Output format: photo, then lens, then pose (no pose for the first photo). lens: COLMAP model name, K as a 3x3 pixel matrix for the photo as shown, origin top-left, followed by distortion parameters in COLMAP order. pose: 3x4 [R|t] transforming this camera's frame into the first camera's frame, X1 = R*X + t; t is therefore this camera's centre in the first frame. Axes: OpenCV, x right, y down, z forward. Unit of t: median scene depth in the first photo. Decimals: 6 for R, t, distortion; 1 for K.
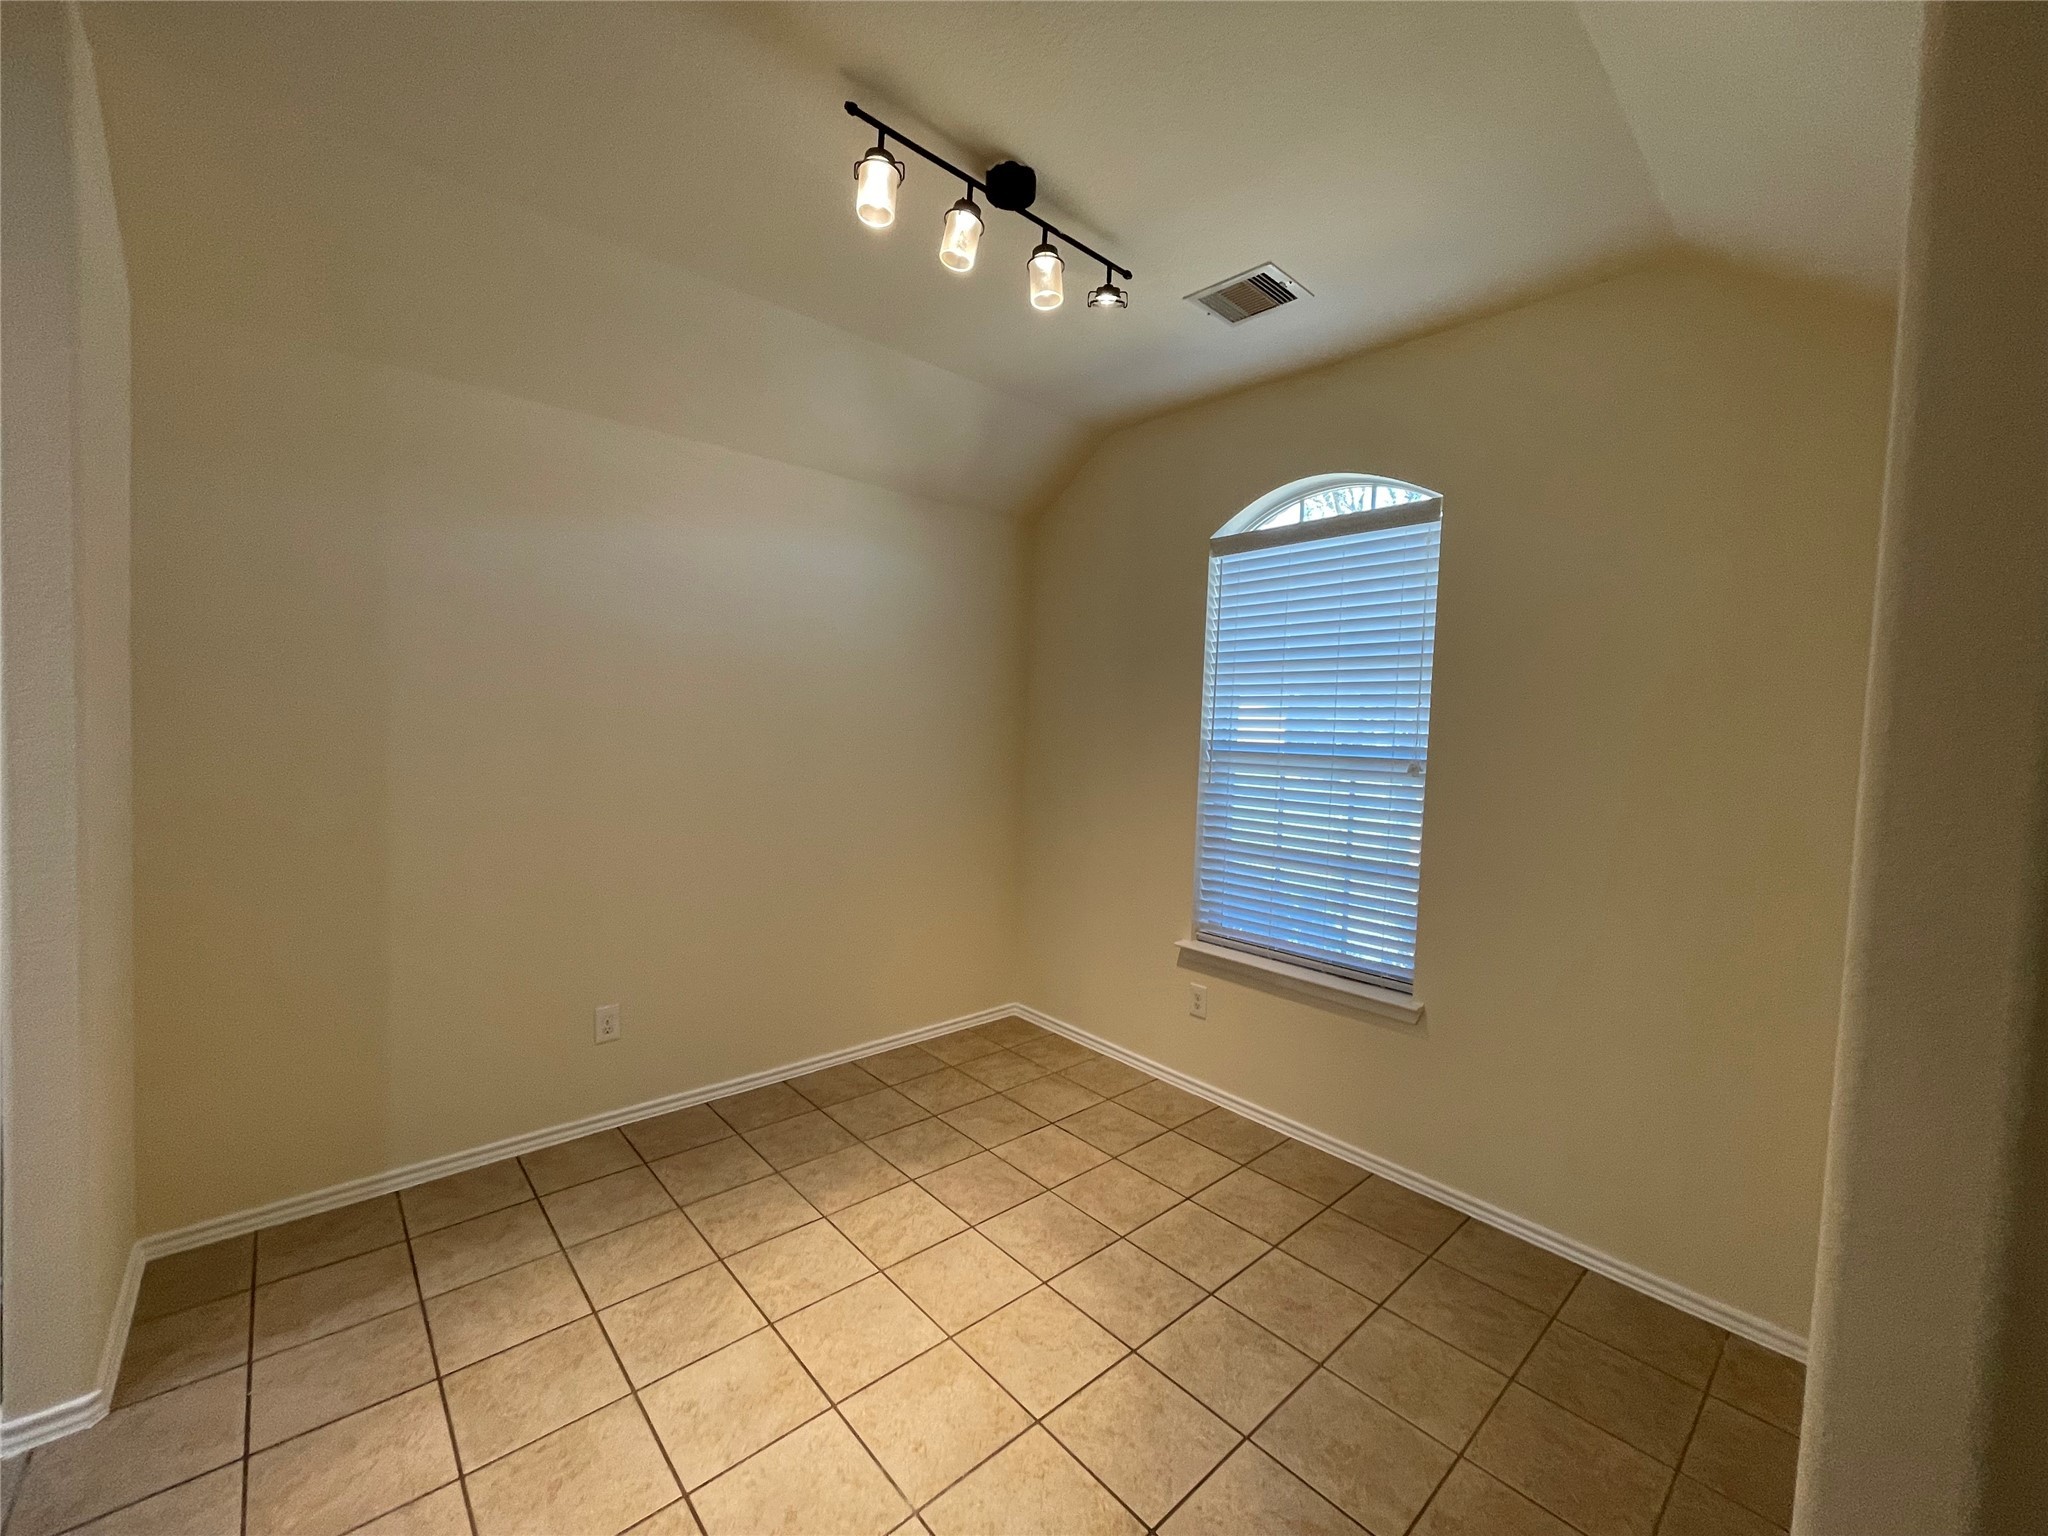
lens RADIAL K [[828.3, 0, 1032.9], [0, 828.3, 761.2], [0, 0, 1]] dist [-0.000628, 0.000101]
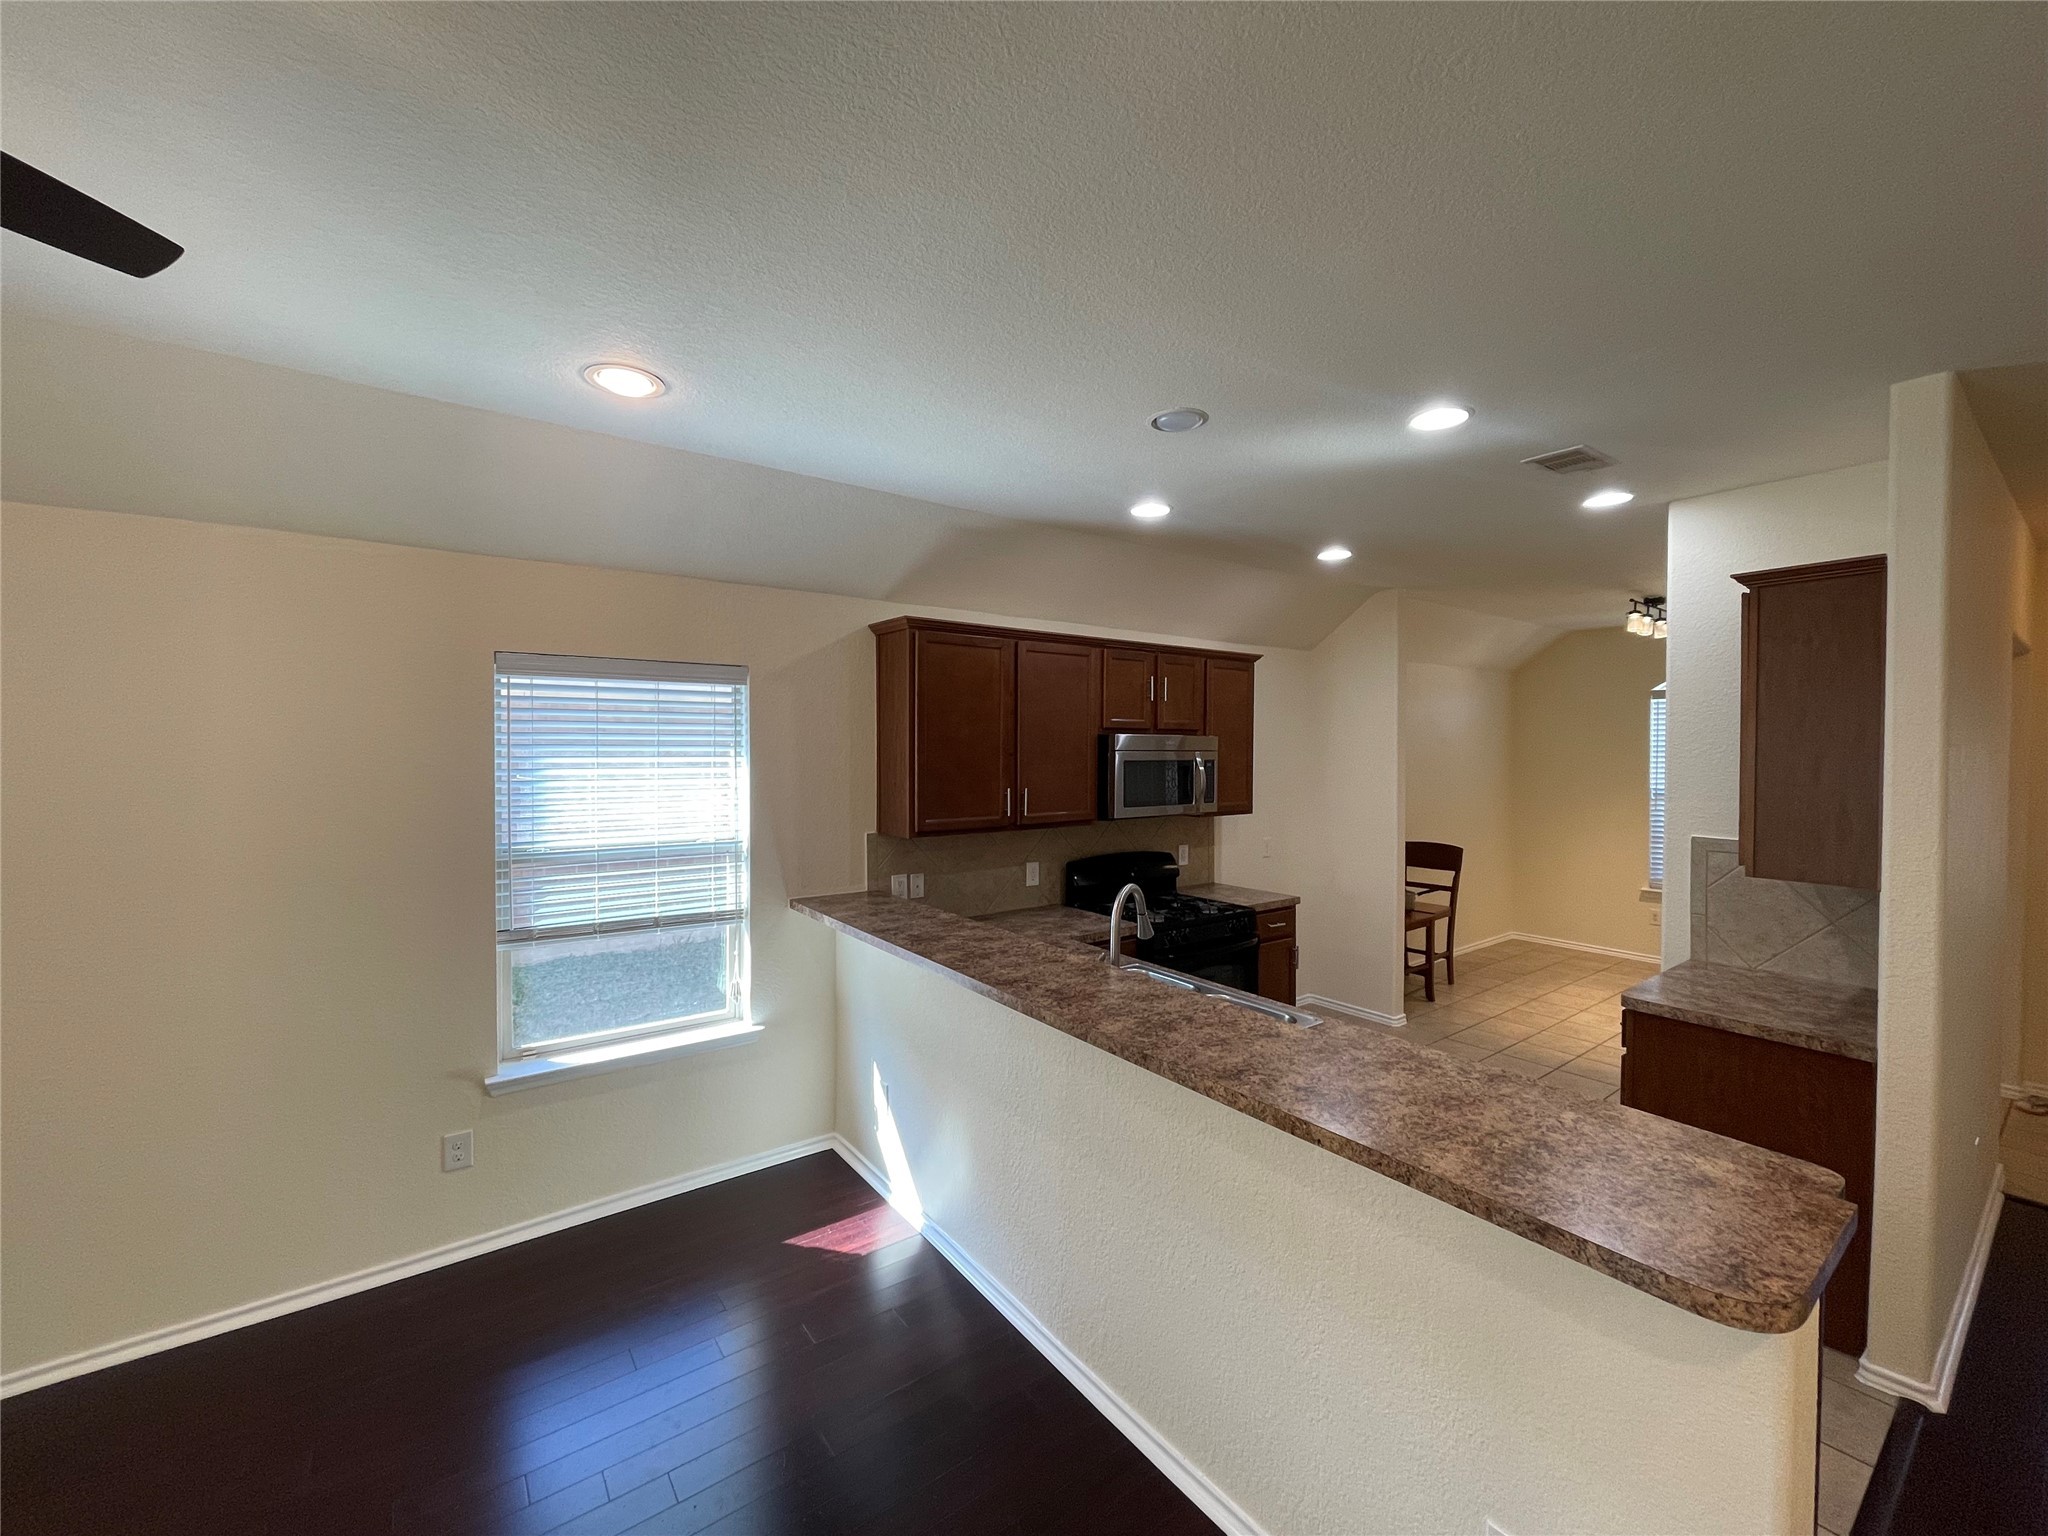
lens RADIAL K [[828.3, 0, 1032.9], [0, 828.3, 761.2], [0, 0, 1]] dist [-0.000628, 0.000101]
pose [[0.993602, -0.040284, -0.105512, -1.192142], [0.037513, 0.998901, -0.028114, -0.100690], [0.106529, 0.023976, 0.994020, -1.302435]]
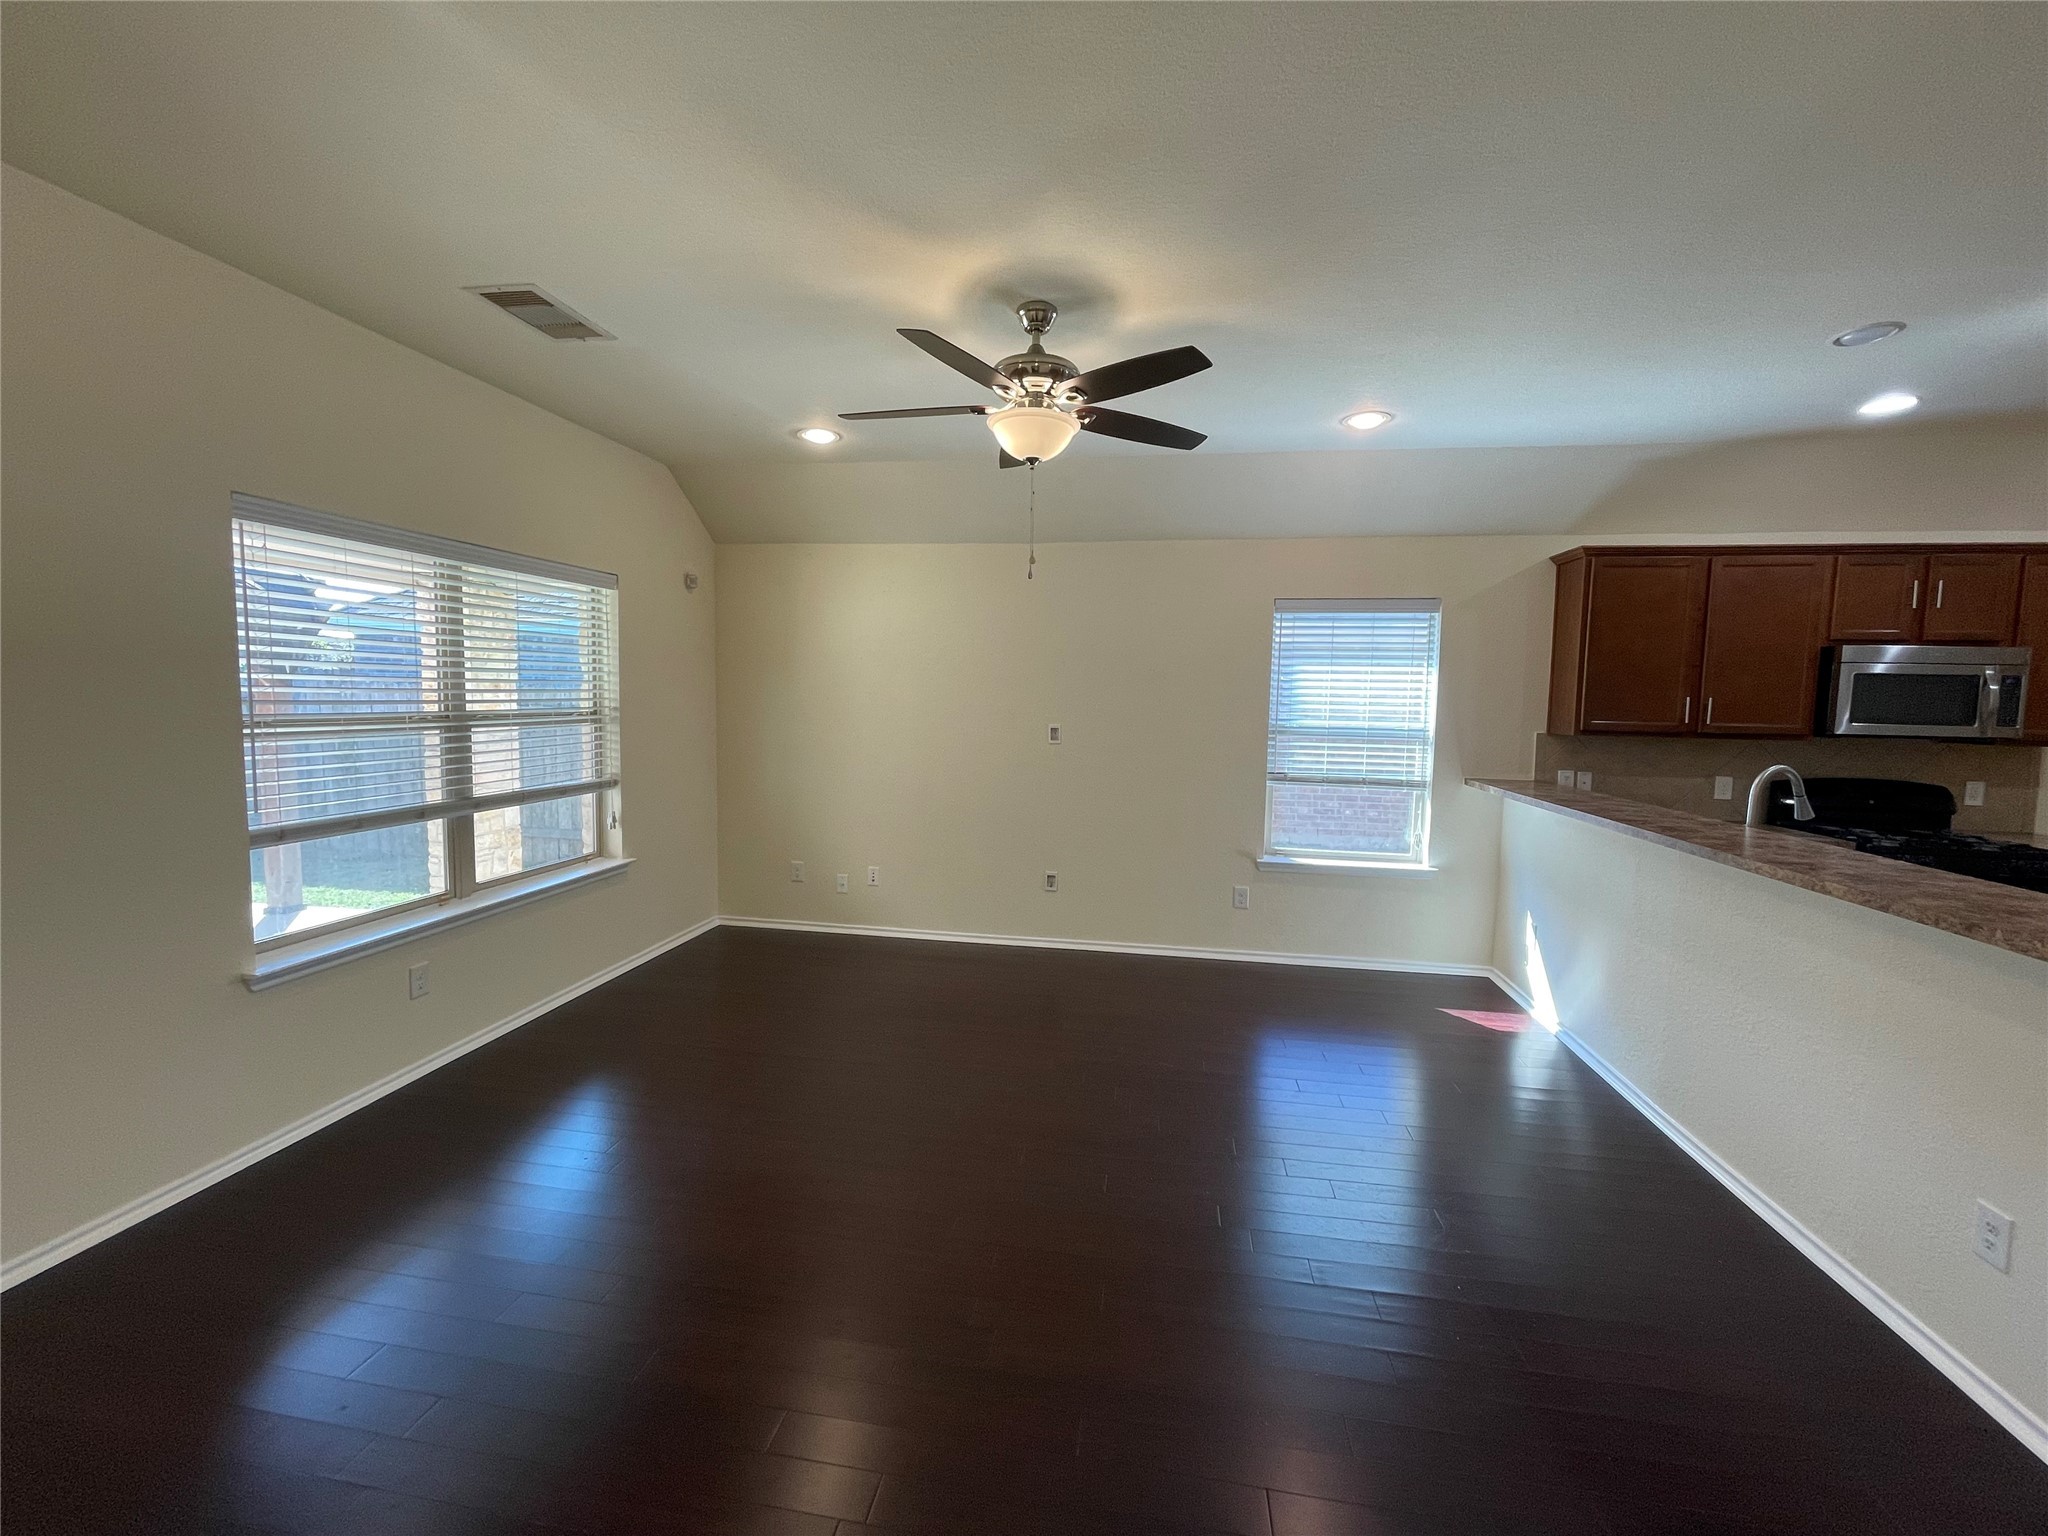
lens RADIAL K [[817.2, 0, 1060.3], [0, 817.2, 750.8], [0, 0, 1]] dist [-0.001154, 0.008880]
pose [[0.635156, 0.025491, -0.771963, -0.981721], [-0.024071, 0.999623, 0.013204, -0.002650], [0.772008, 0.010195, 0.635531, -1.692501]]
